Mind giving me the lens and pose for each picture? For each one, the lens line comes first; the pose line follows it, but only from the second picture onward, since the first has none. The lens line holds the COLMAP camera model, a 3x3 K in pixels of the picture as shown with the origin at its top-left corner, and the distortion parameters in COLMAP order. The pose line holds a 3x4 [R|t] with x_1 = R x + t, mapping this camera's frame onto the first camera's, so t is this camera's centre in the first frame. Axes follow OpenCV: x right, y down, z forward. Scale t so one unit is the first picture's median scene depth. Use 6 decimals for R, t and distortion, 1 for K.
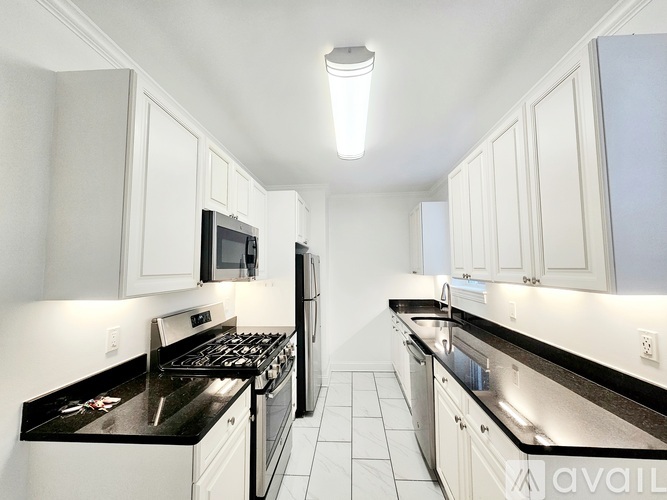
lens RADIAL K [[269.0, 0, 334.6], [0, 269.0, 249.2], [0, 0, 1]] dist [0.004701, 0.000450]
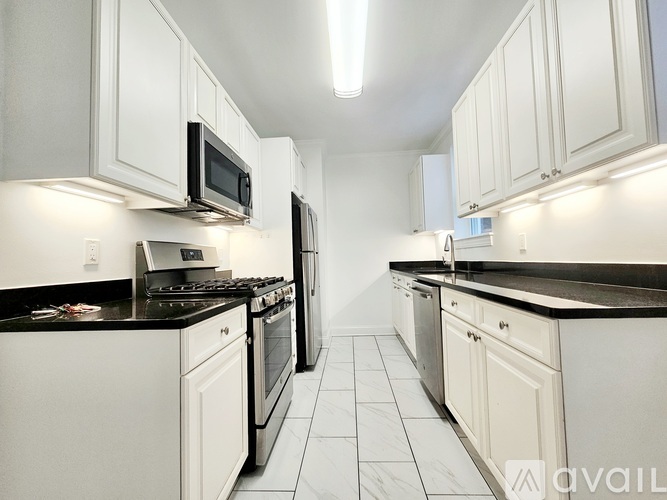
lens RADIAL K [[269.0, 0, 334.2], [0, 269.0, 250.0], [0, 0, 1]] dist [0.004701, 0.000450]
pose [[0.999731, -0.020599, 0.010678, -0.012801], [0.020375, 0.999579, 0.020665, 0.230356], [-0.011099, -0.020442, 0.999729, 0.061195]]
